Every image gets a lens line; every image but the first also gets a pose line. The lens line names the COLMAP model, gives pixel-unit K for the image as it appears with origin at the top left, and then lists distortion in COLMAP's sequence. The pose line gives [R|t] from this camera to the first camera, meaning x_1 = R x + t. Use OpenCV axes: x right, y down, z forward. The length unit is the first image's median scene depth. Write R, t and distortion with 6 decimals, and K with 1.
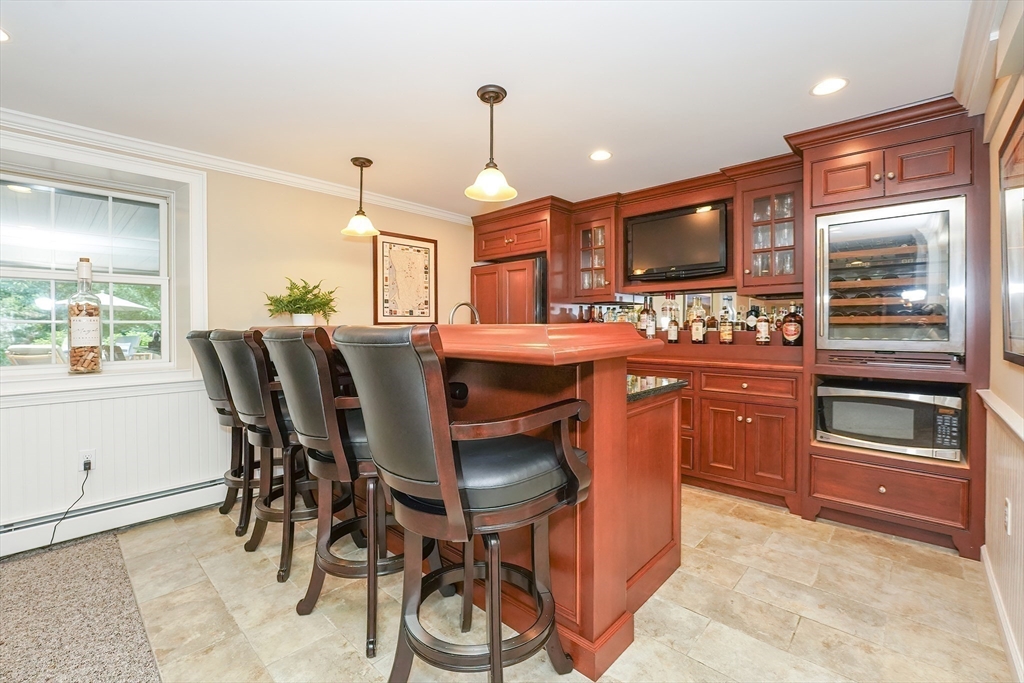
lens RADIAL K [[414.4, 0, 512.0], [0, 414.4, 341.5], [0, 0, 1]] dist [-0.025587, 0.000346]
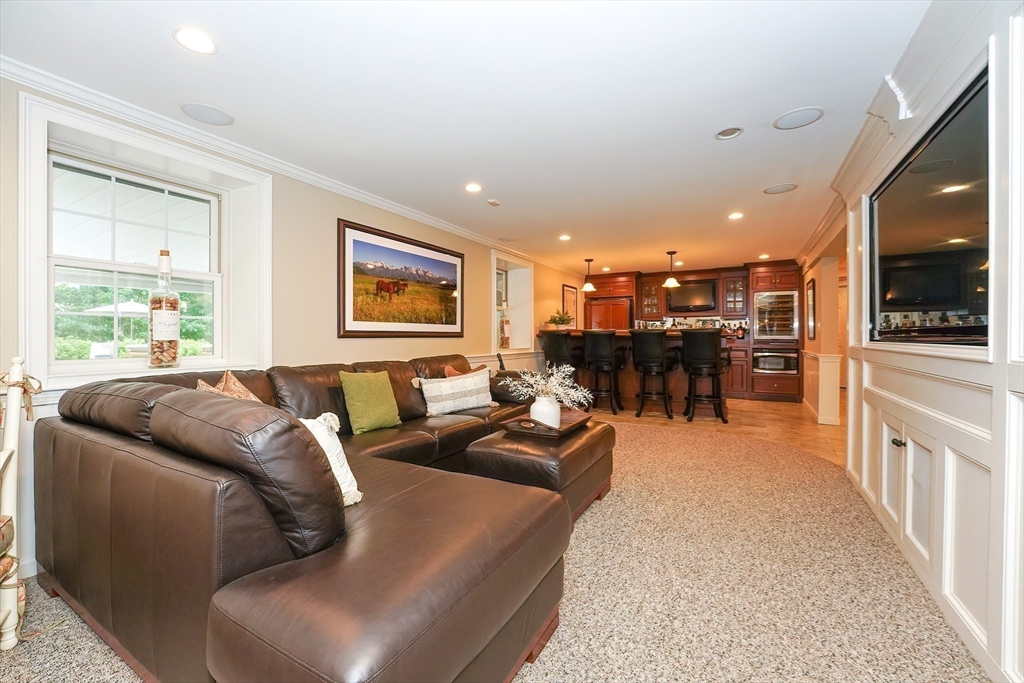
lens RADIAL K [[414.9, 0, 502.2], [0, 414.9, 339.1], [0, 0, 1]] dist [0.000796, 0.000149]
pose [[0.861243, -0.006066, 0.508157, -2.172098], [0.011181, 0.999913, -0.007015, 0.016618], [-0.508070, 0.011723, 0.861236, -0.563040]]
